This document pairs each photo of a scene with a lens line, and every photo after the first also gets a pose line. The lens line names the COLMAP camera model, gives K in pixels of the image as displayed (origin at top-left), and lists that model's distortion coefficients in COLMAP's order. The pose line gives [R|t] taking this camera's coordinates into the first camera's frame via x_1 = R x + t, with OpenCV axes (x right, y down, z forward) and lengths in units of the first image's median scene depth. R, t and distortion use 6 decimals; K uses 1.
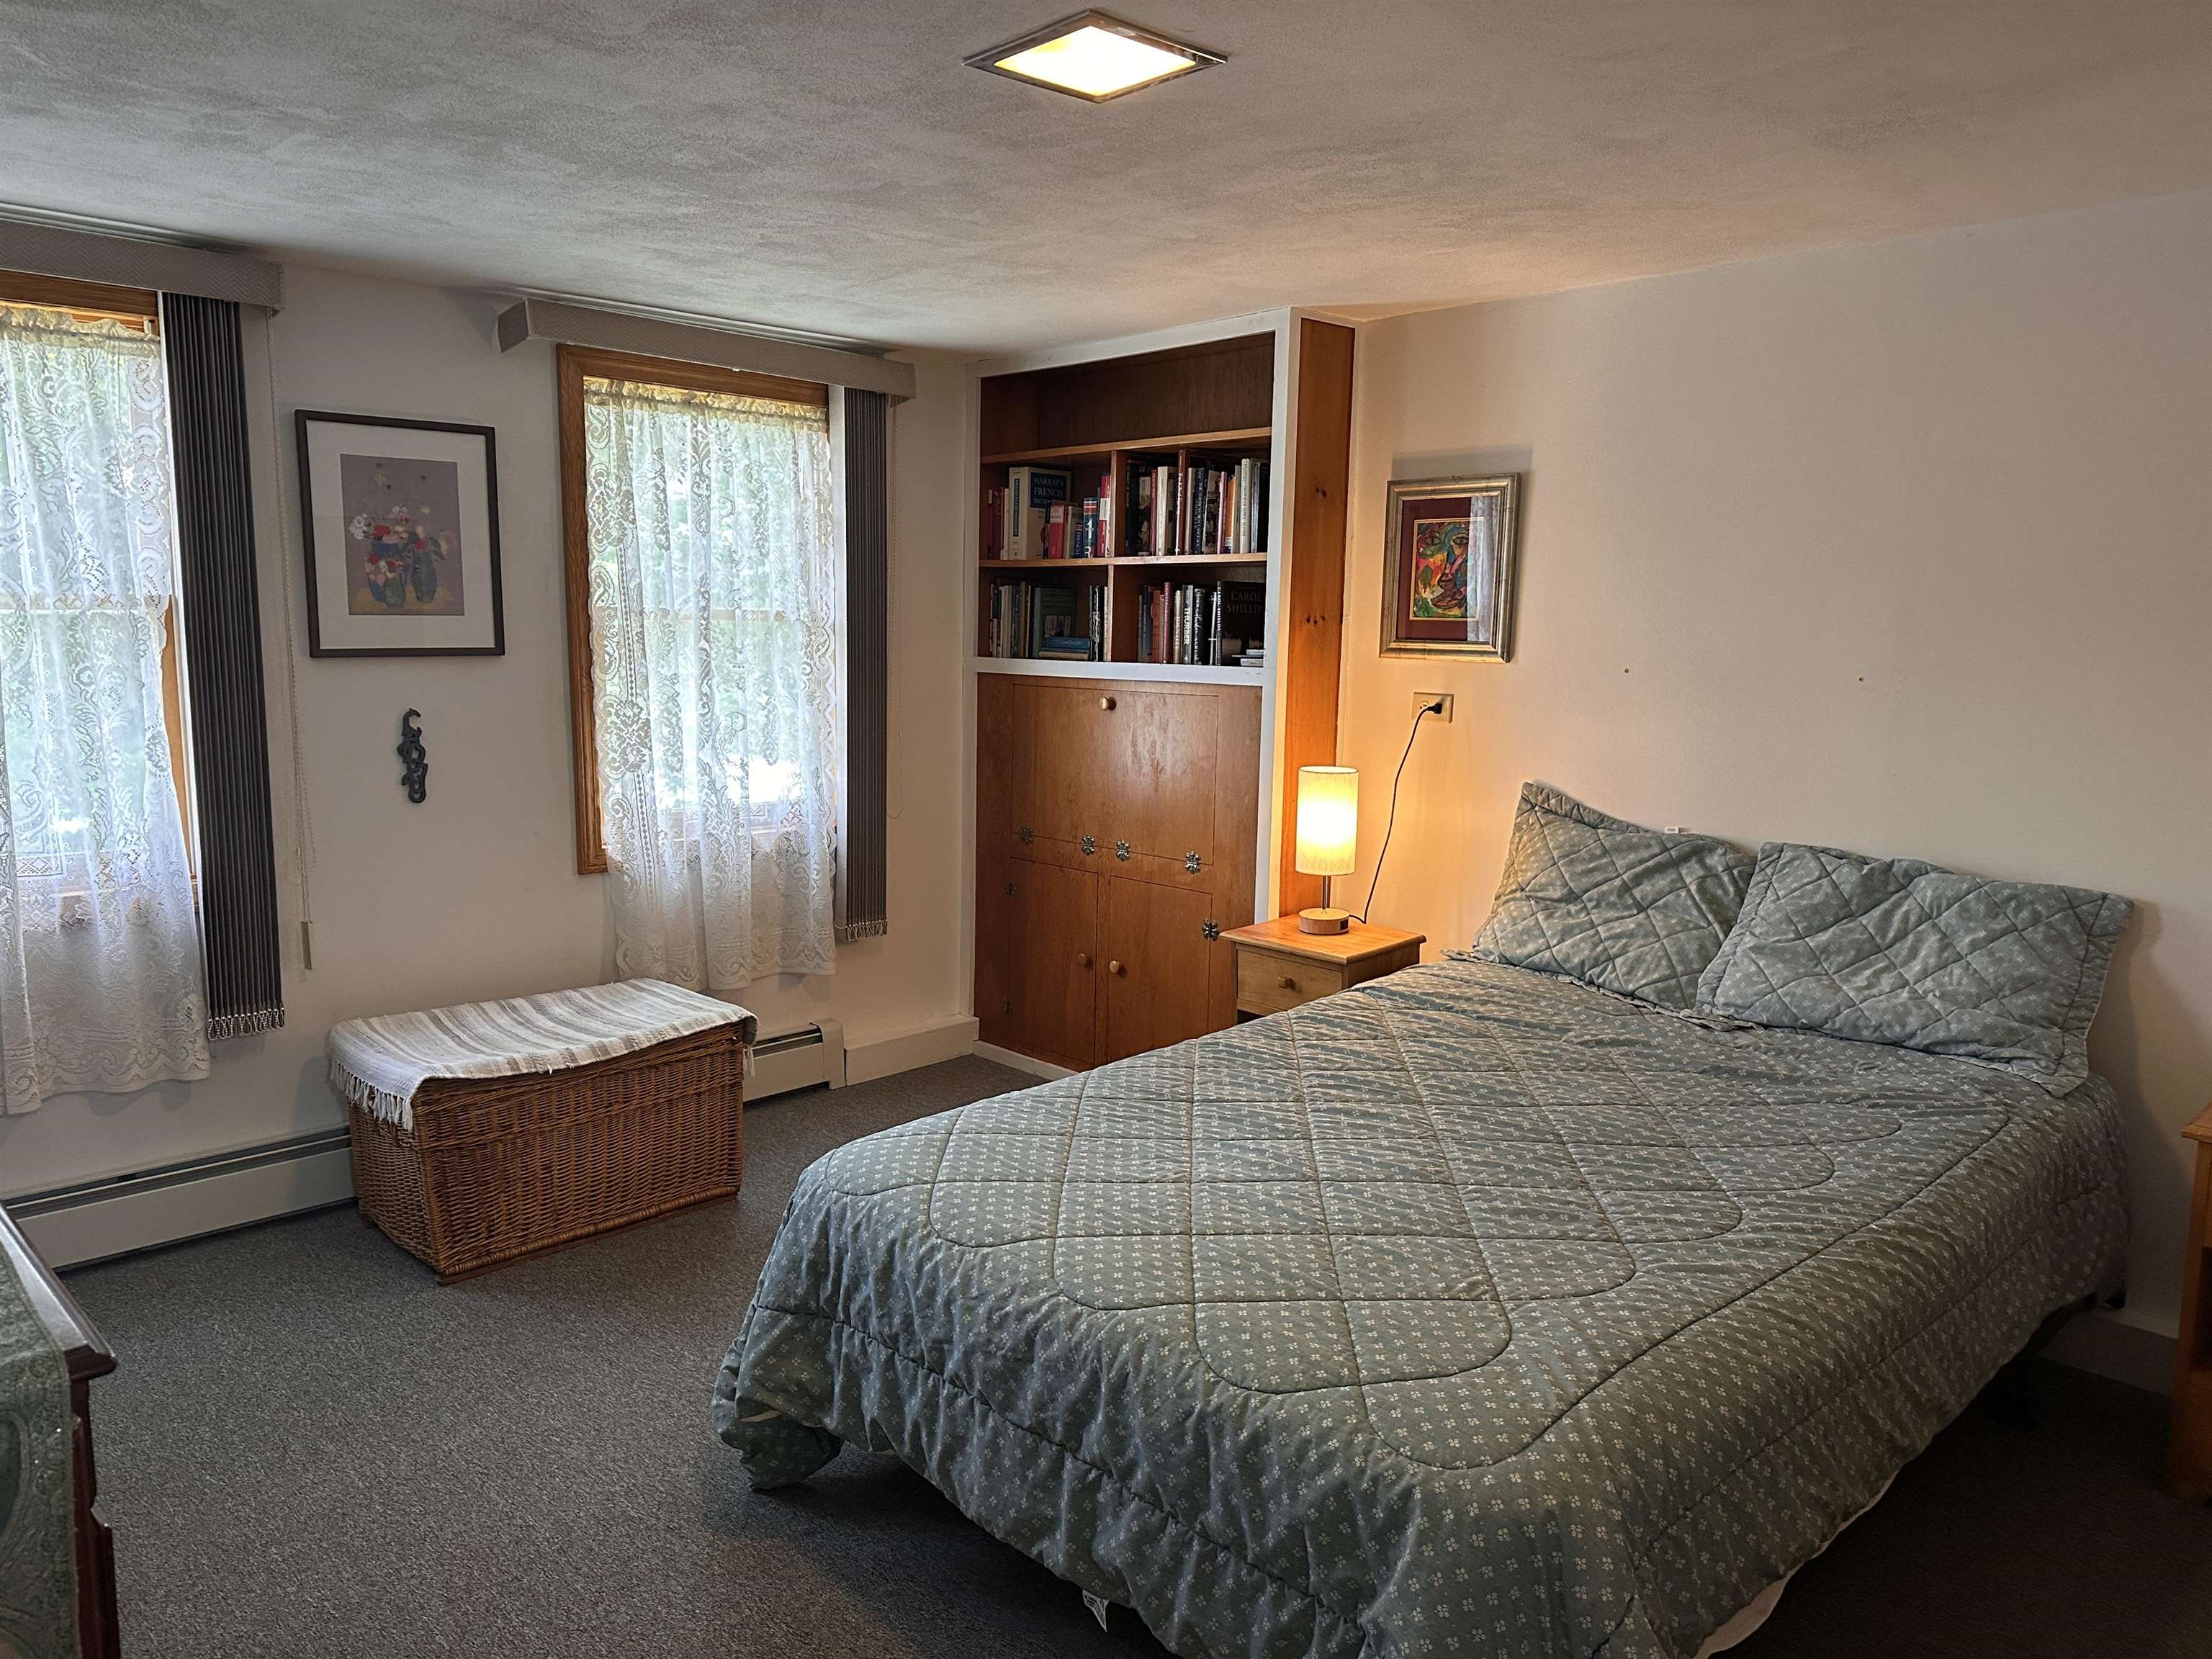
lens RADIAL K [[1572.1, 0, 1099.9], [0, 1572.1, 834.0], [0, 0, 1]] dist [0.029964, -0.014288]
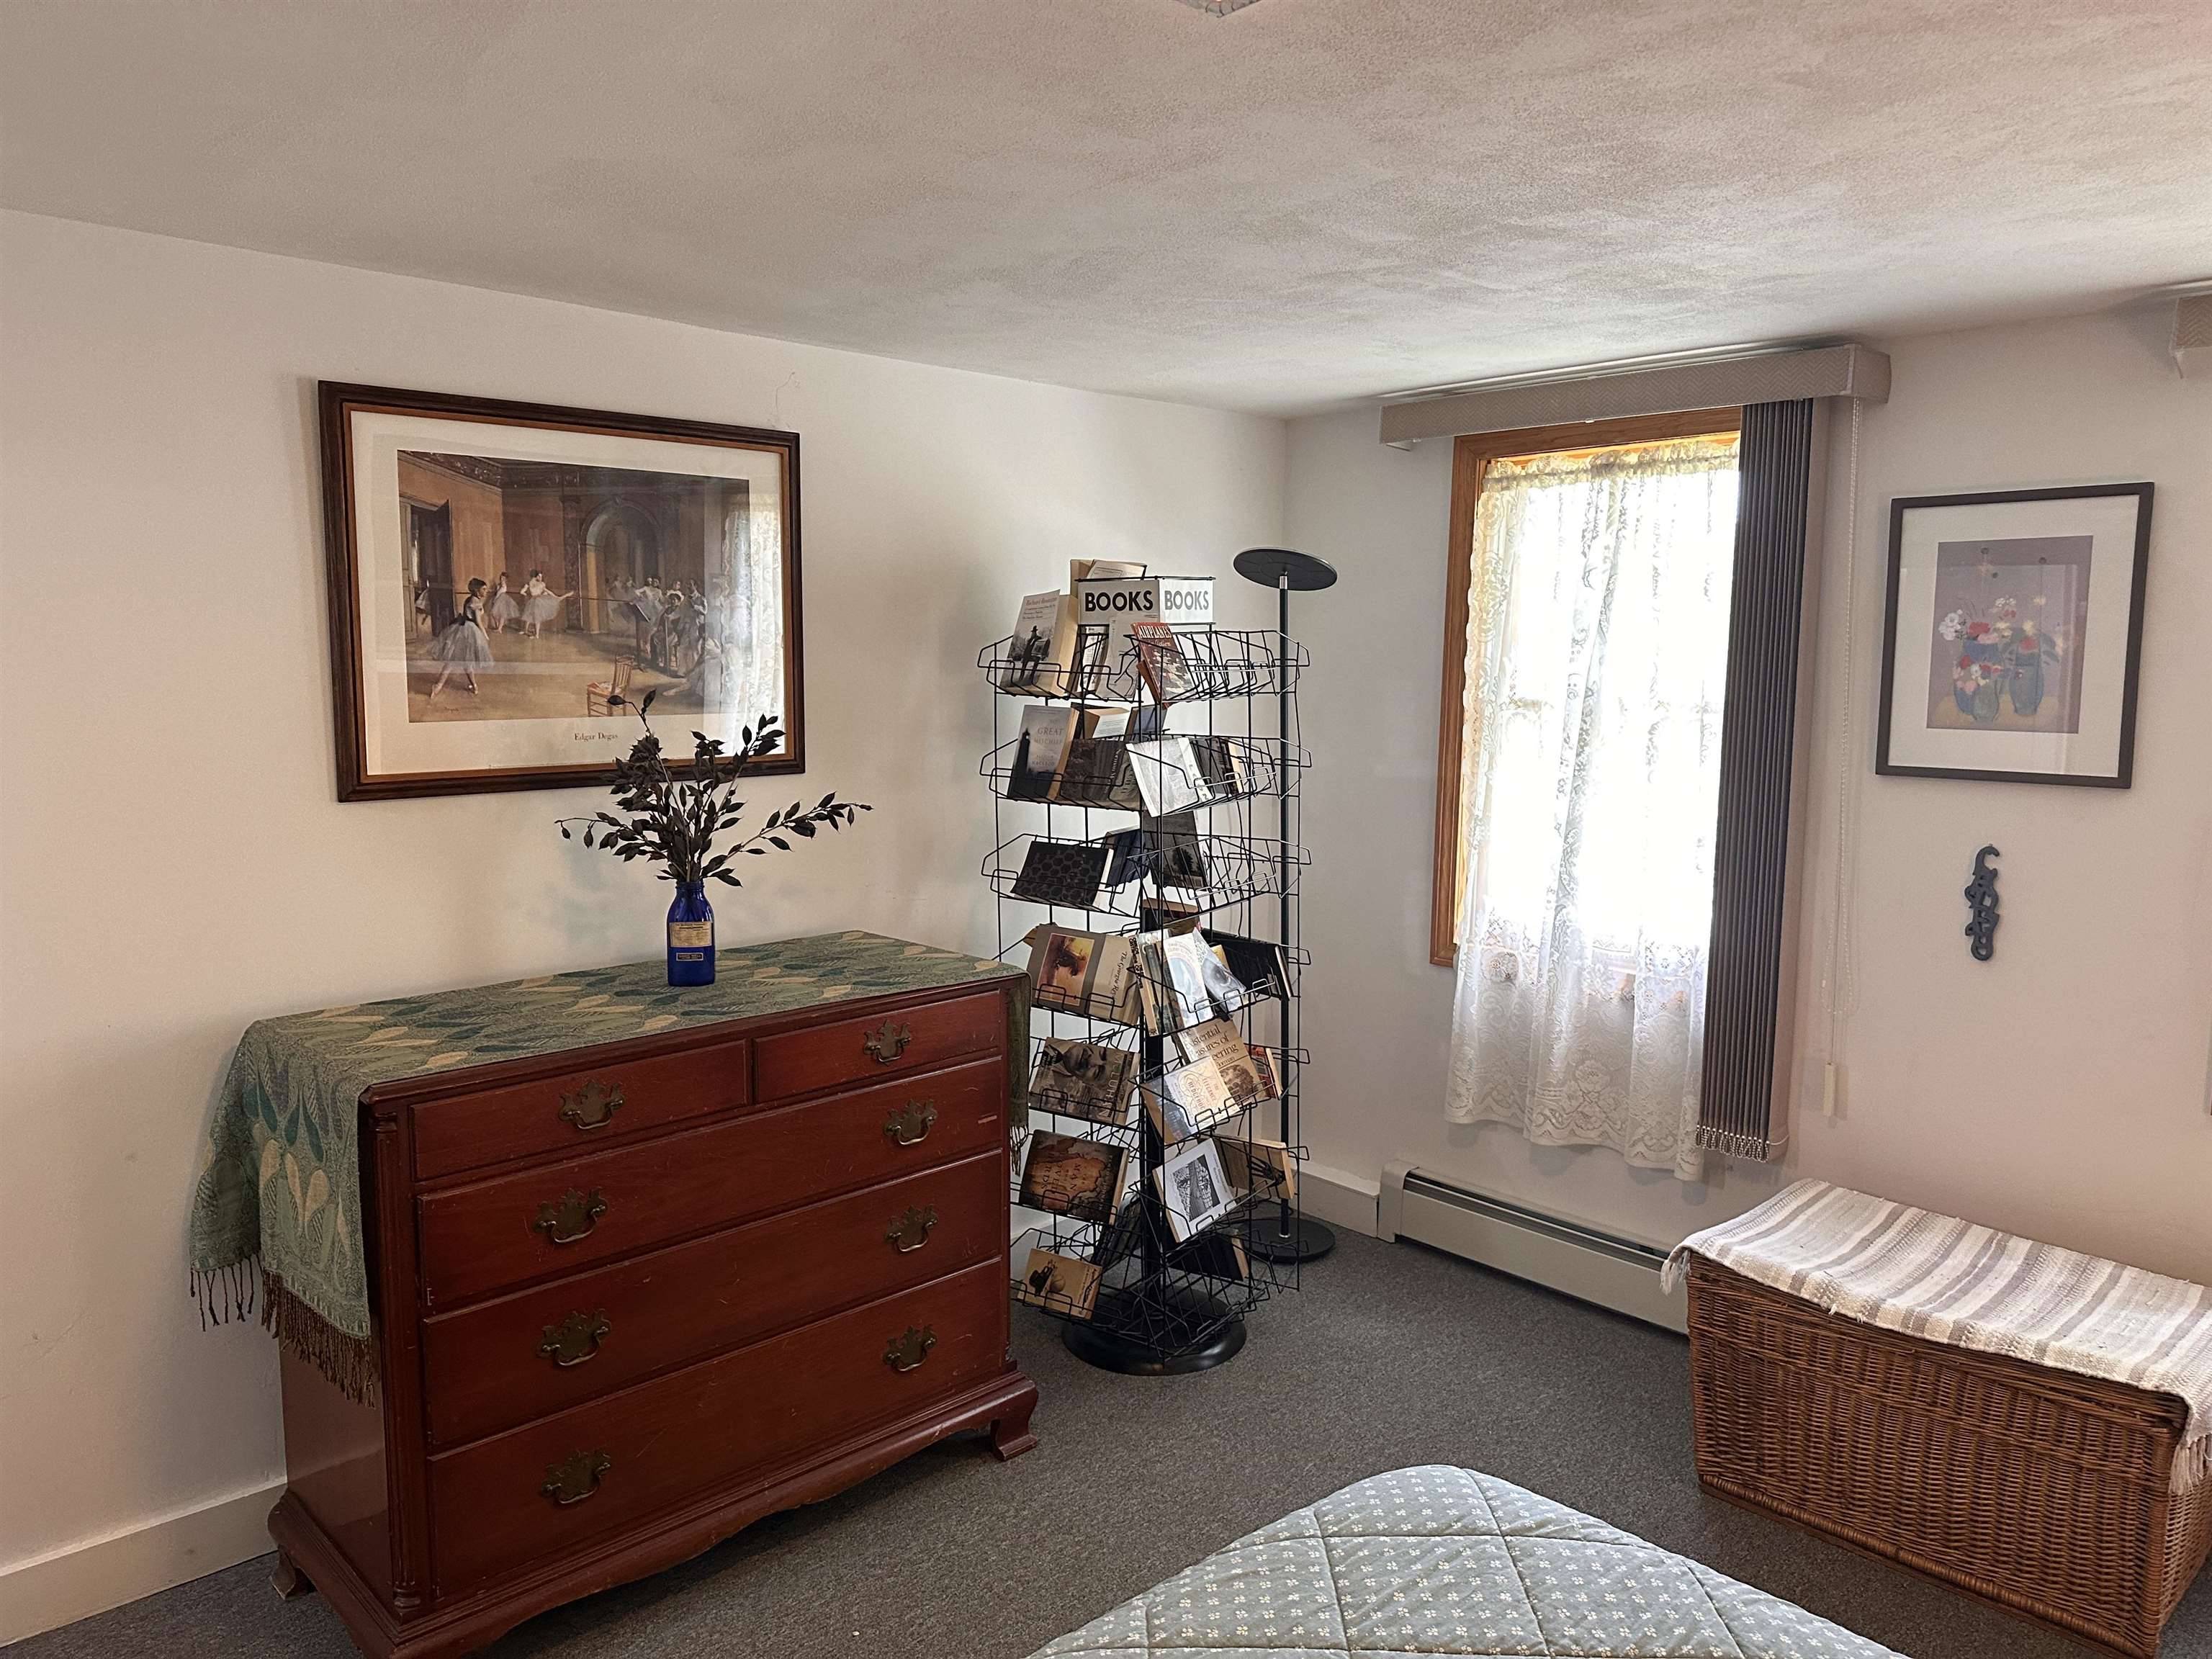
lens RADIAL K [[1572.1, 0, 1100.7], [0, 1572.1, 827.3], [0, 0, 1]] dist [0.029964, -0.014288]
pose [[-0.012768, 0.099186, -0.994987, 0.388765], [-0.154103, 0.982985, 0.099967, -0.101812], [0.987972, 0.154607, 0.002734, 0.560809]]
